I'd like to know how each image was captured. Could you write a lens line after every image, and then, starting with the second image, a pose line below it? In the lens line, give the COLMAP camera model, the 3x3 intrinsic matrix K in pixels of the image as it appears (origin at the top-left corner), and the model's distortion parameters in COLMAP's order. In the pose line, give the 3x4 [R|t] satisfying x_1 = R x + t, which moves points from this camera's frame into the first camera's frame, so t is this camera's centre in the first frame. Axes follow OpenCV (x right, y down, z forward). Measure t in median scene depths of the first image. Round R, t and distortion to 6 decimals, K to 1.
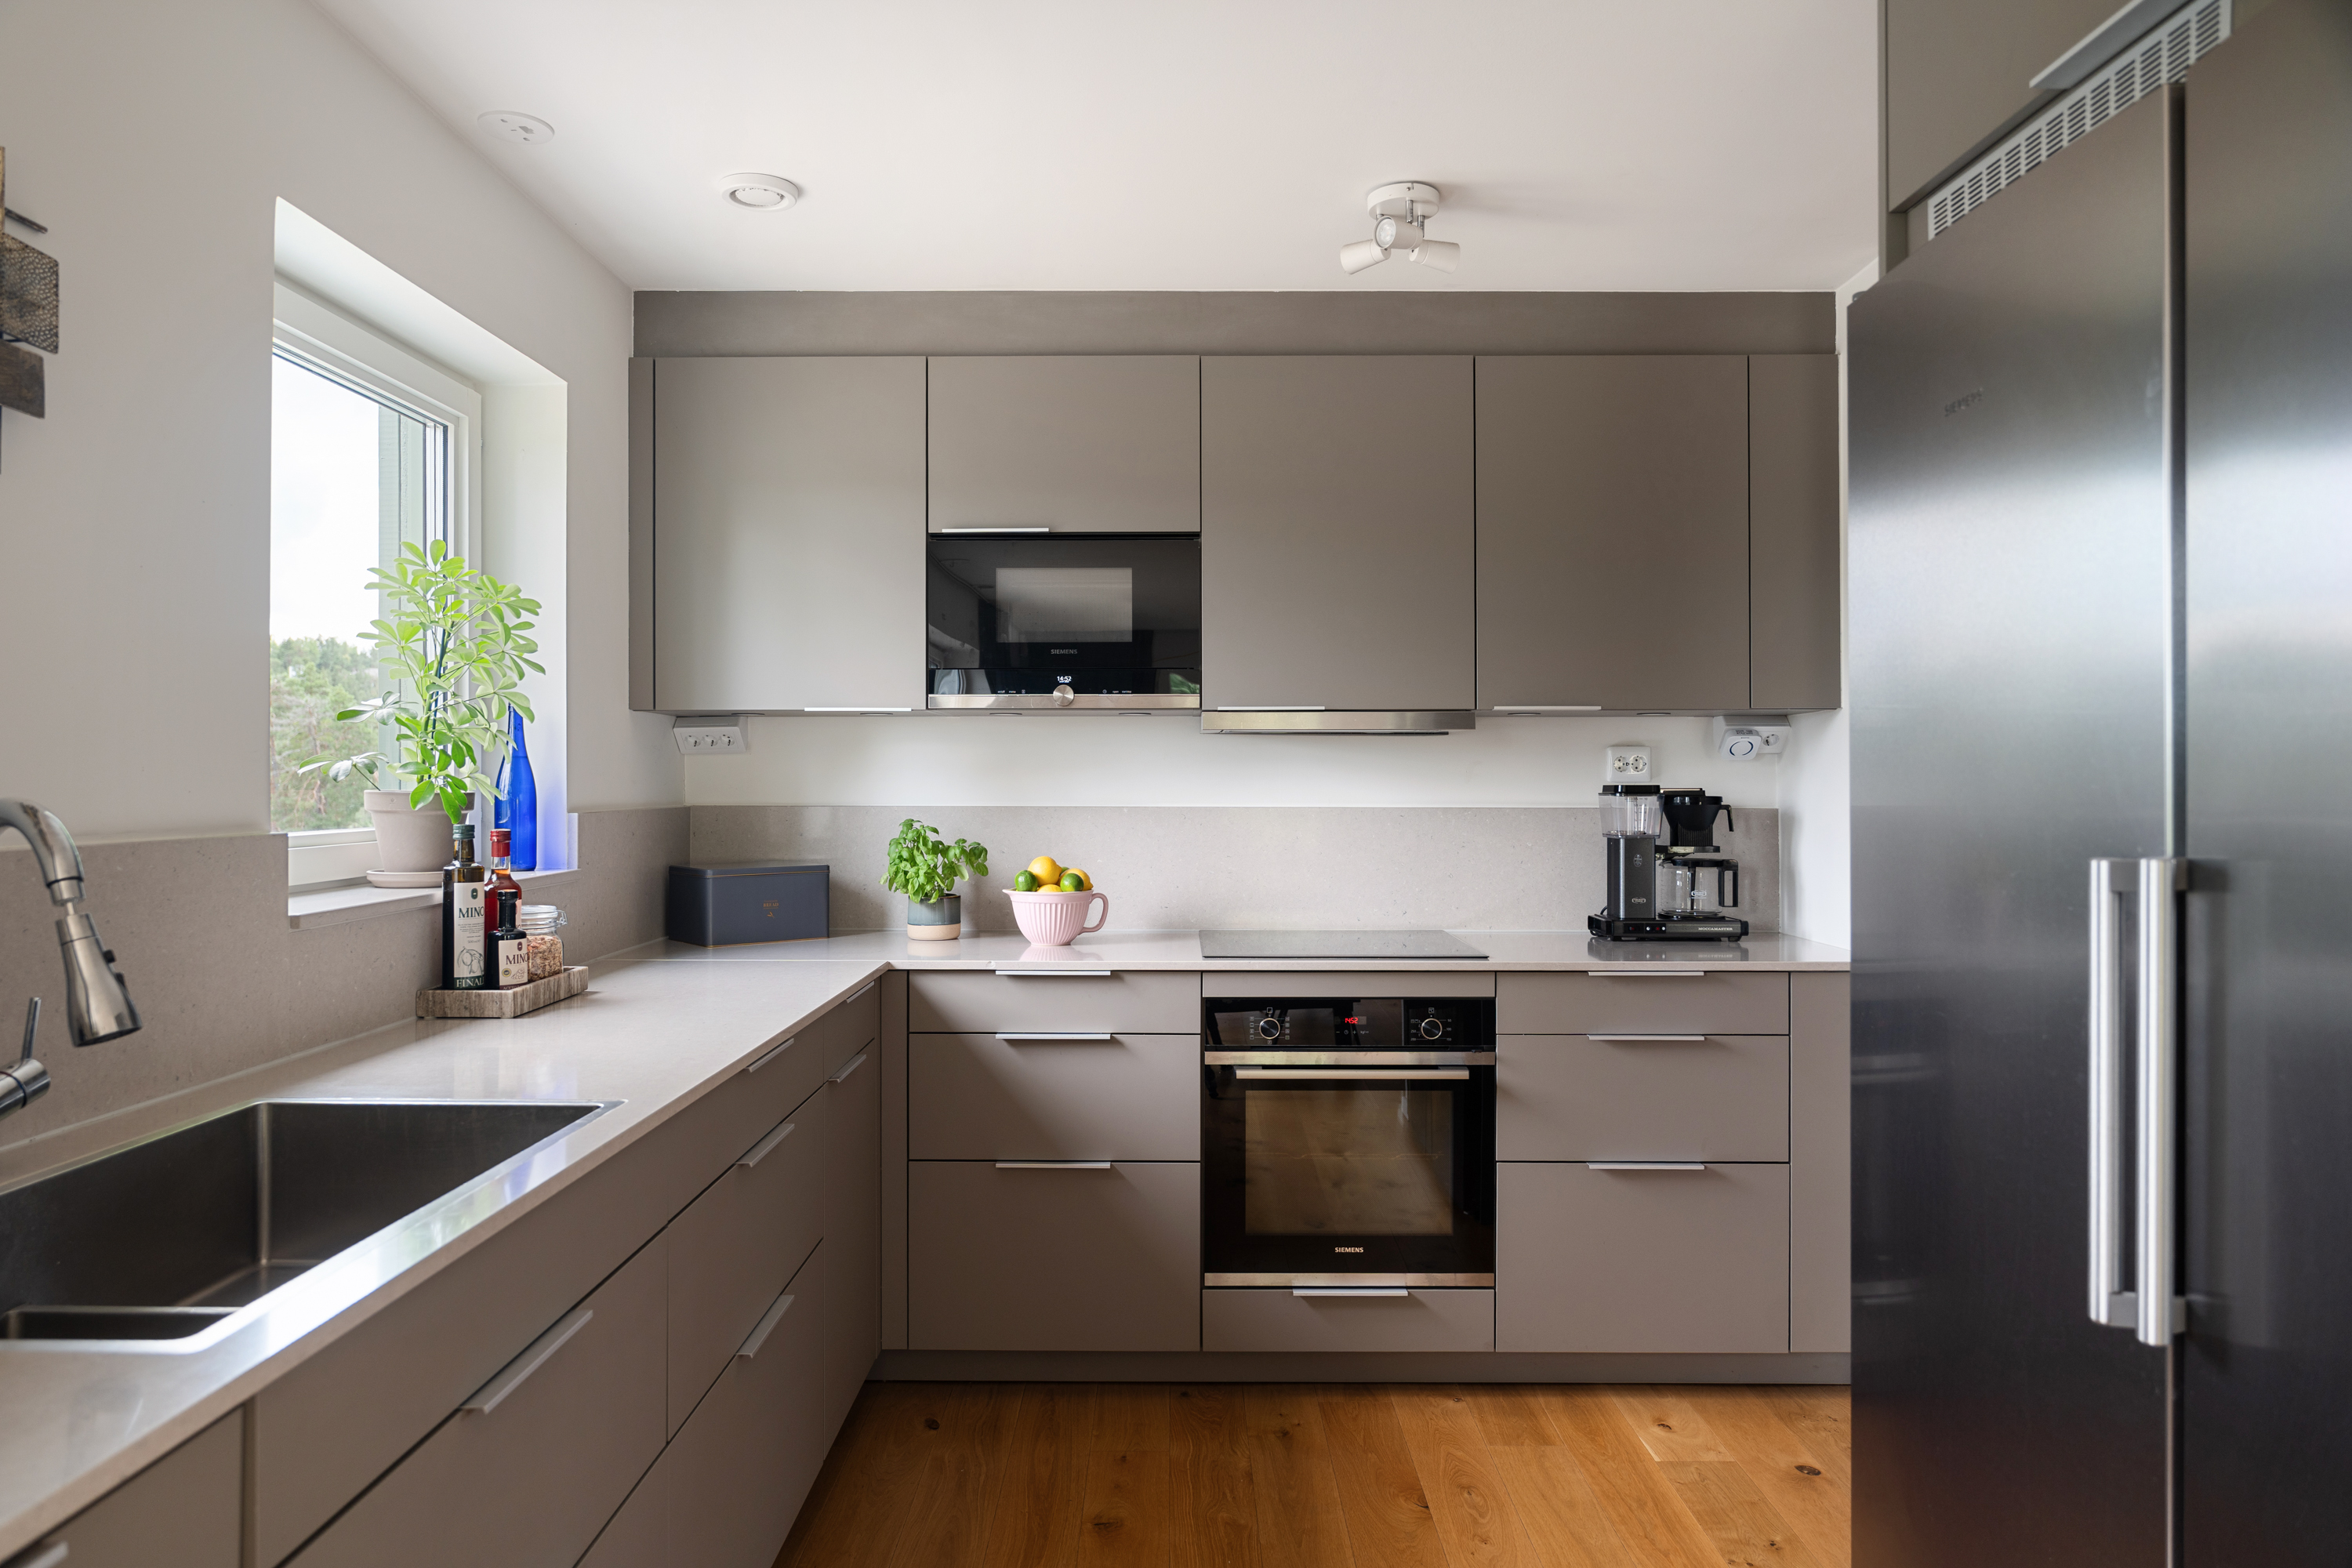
lens RADIAL K [[1529.5, 0, 1176.0], [0, 1529.5, 784.0], [0, 0, 1]] dist [-0.001007, 0.001067]
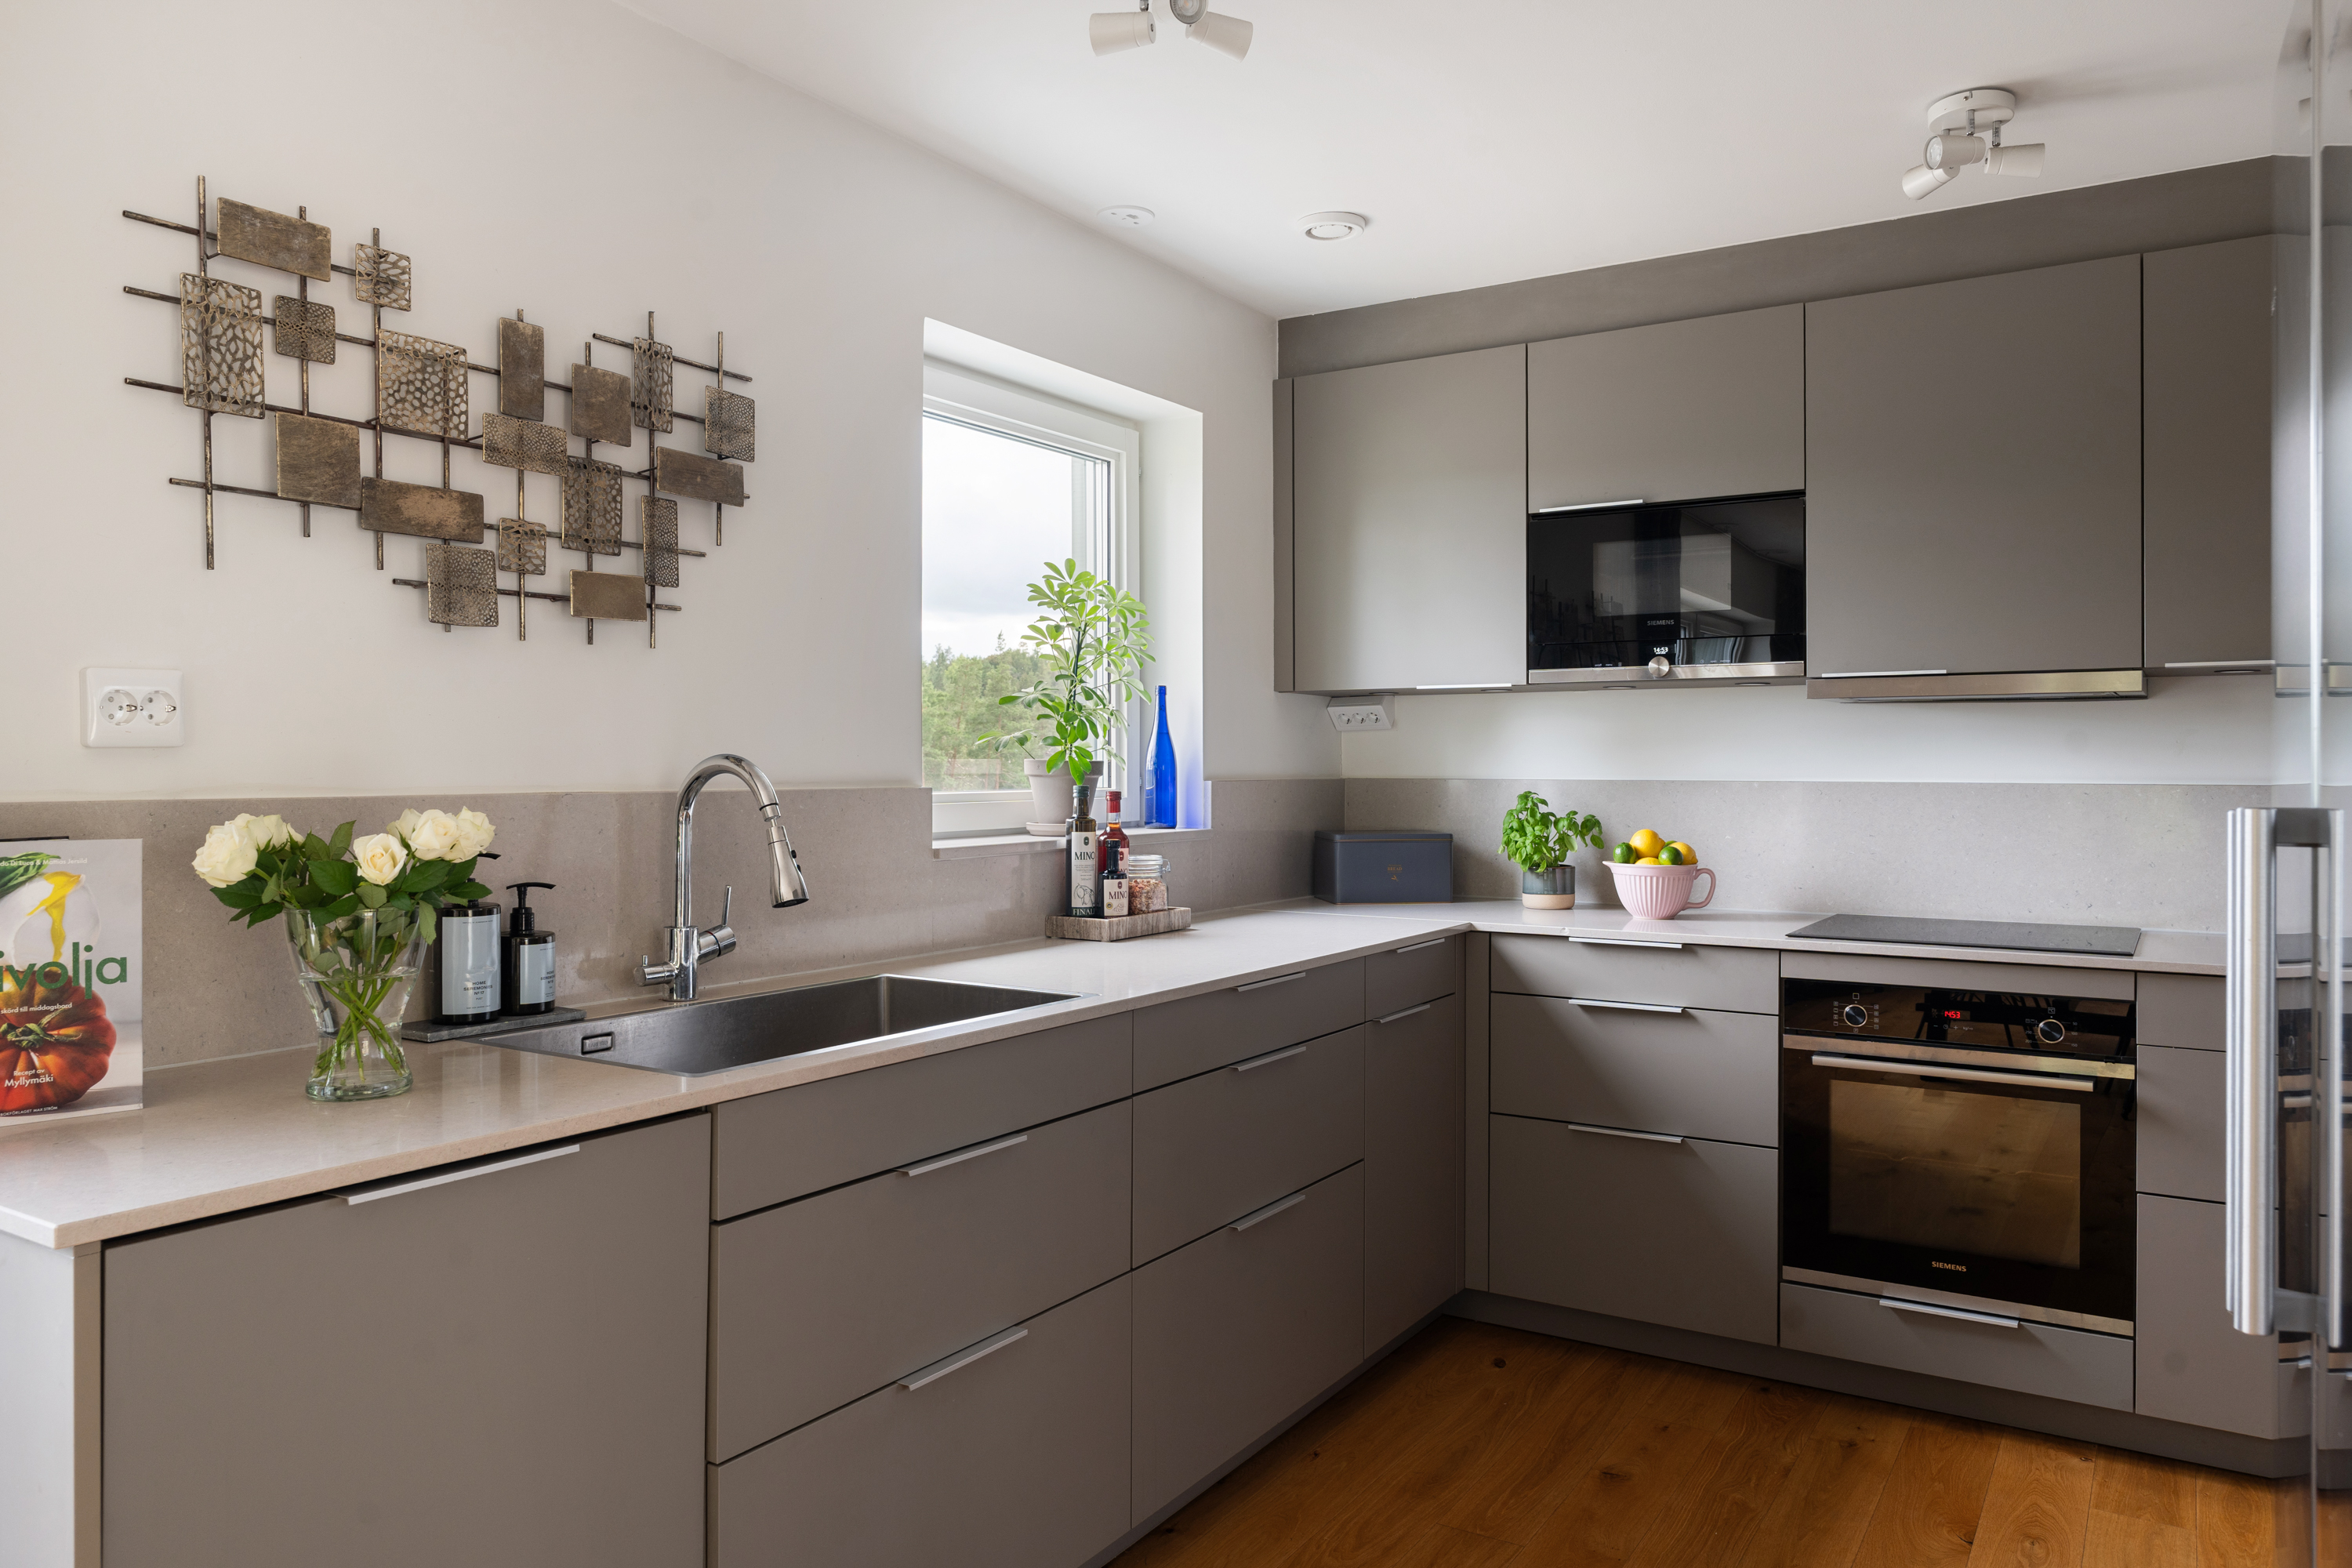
lens RADIAL K [[1642.9, 0, 1171.3], [0, 1642.9, 778.5], [0, 0, 1]] dist [0.021785, 0.001837]
pose [[0.847707, 0.004912, -0.530442, 0.241976], [-0.002380, 0.999982, 0.005457, 0.010138], [0.530460, -0.003363, 0.847703, -0.078837]]
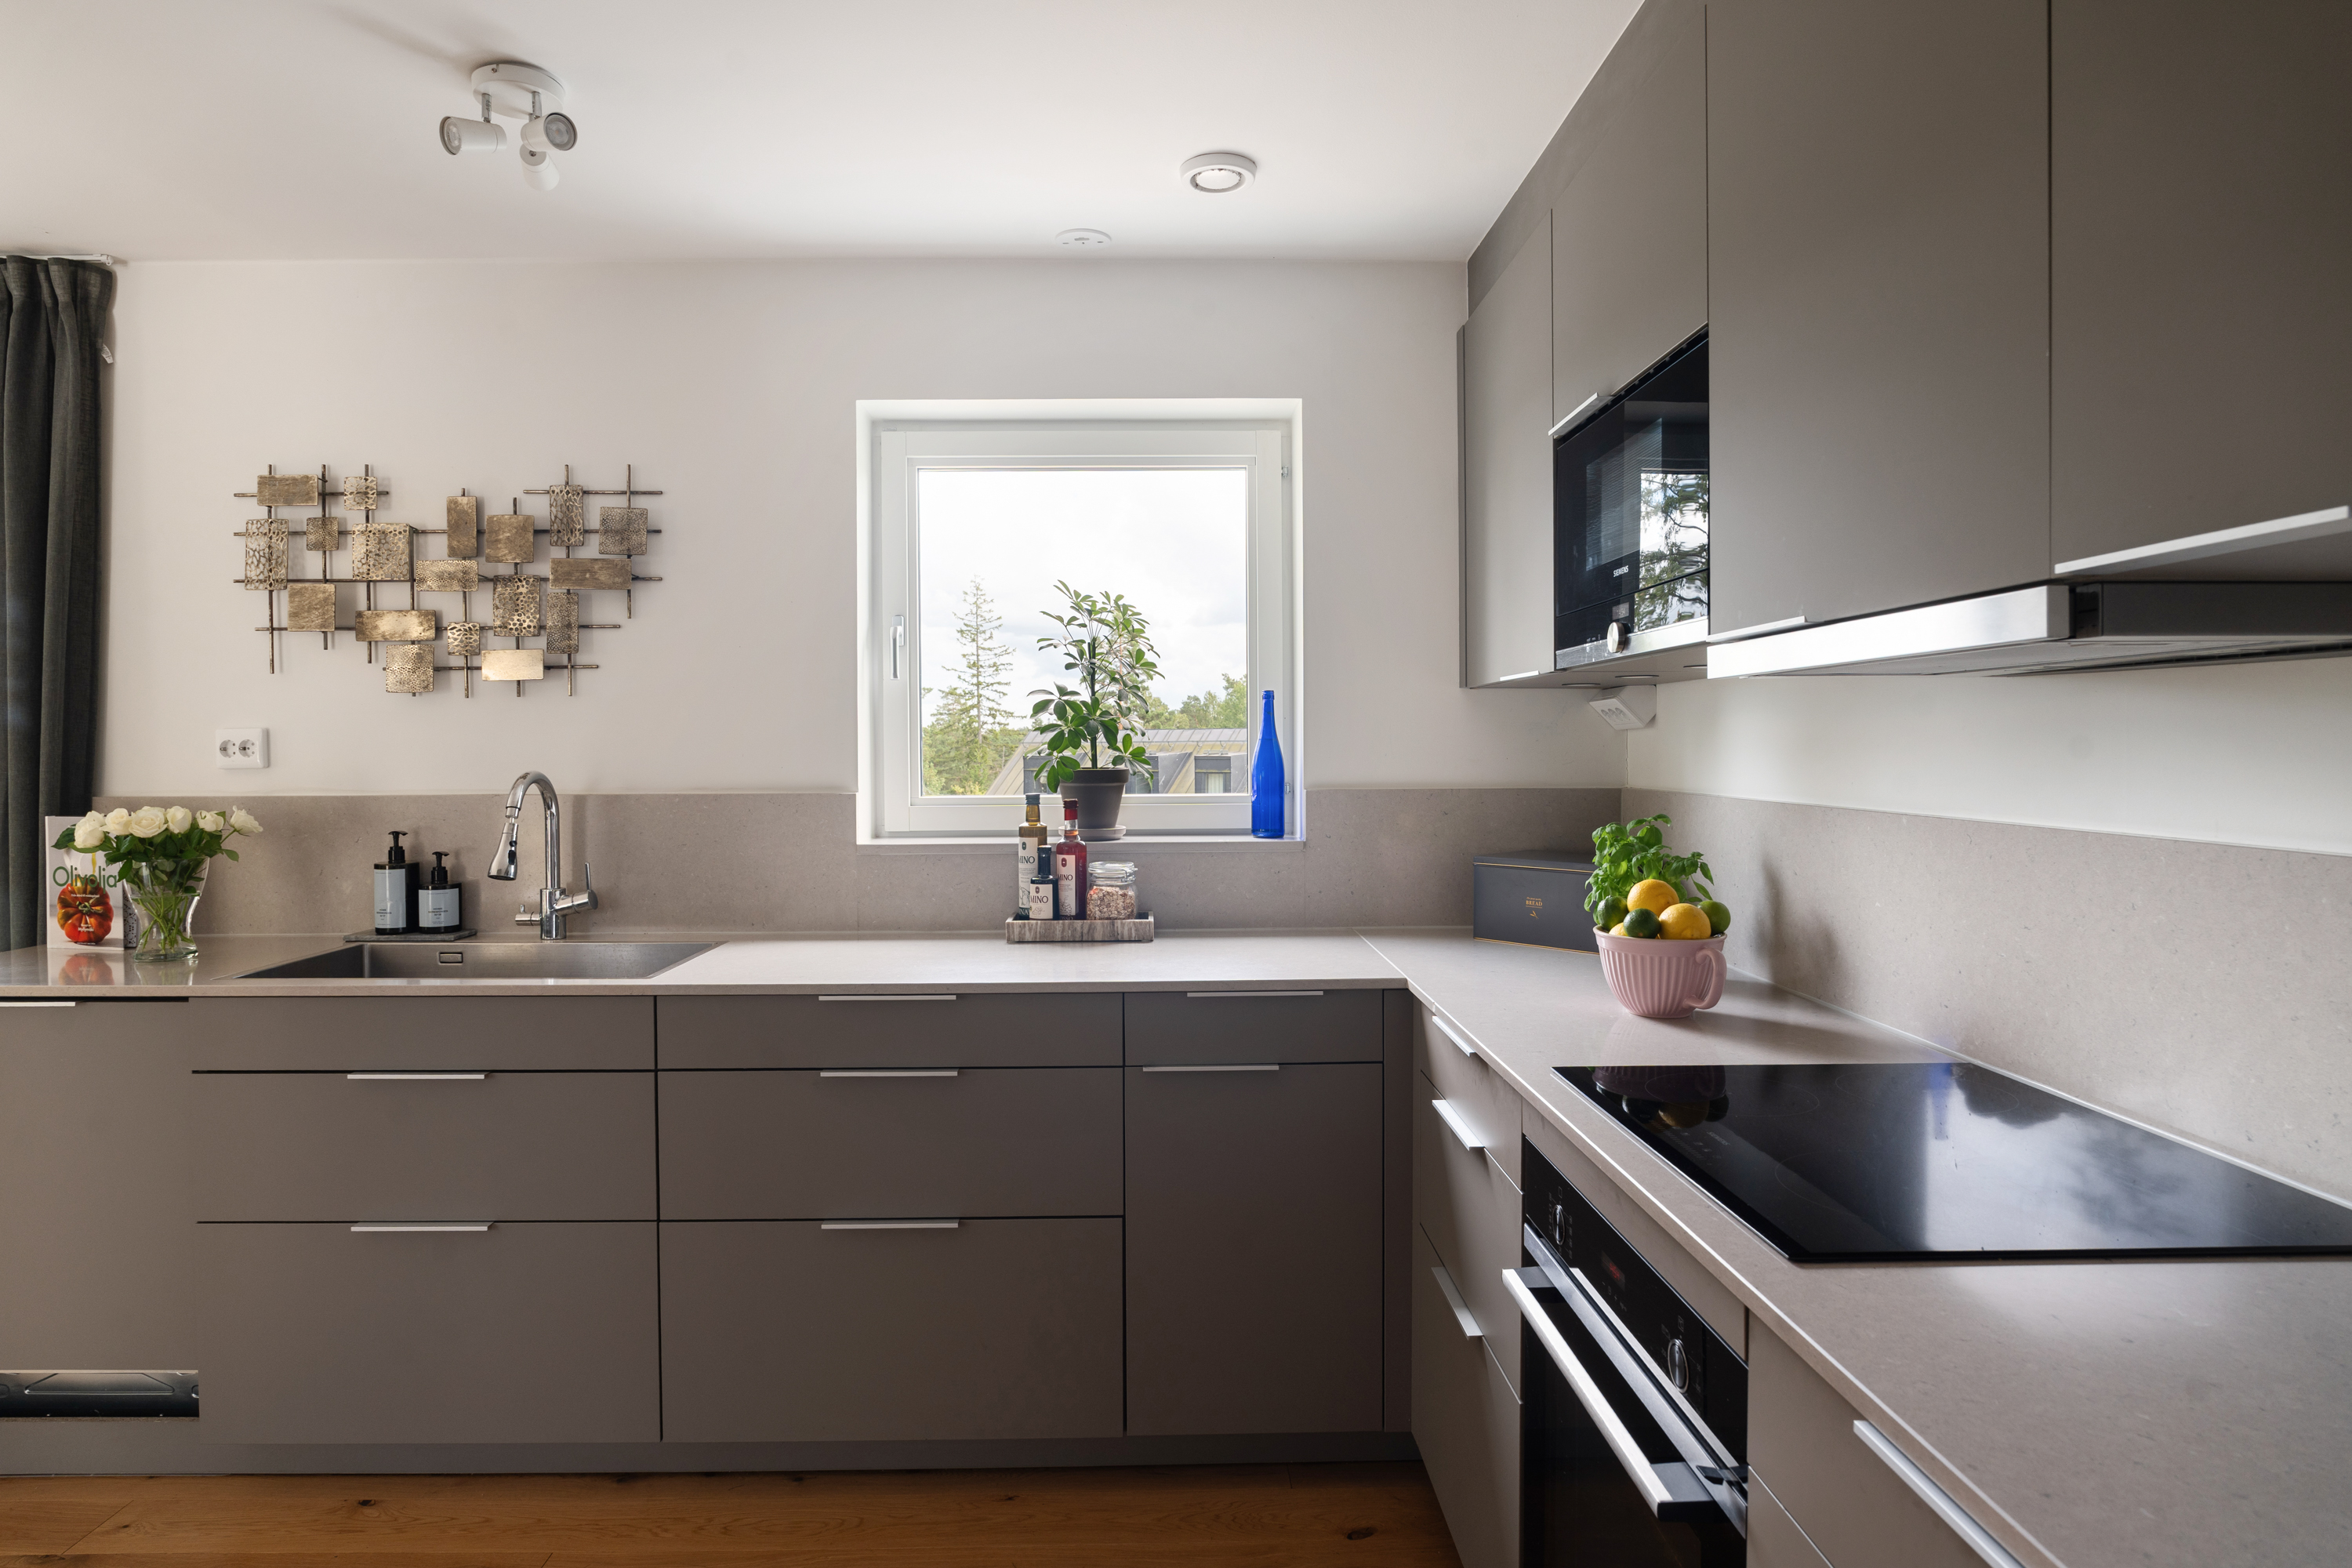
lens RADIAL K [[1290.8, 0, 1175.6], [0, 1290.8, 765.6], [0, 0, 1]] dist [-0.019416, 0.016729]
pose [[0.016181, 0.017201, -0.999721, 0.518259], [0.001179, 0.999851, 0.017223, -0.013430], [0.999868, -0.001457, 0.016159, 0.861180]]
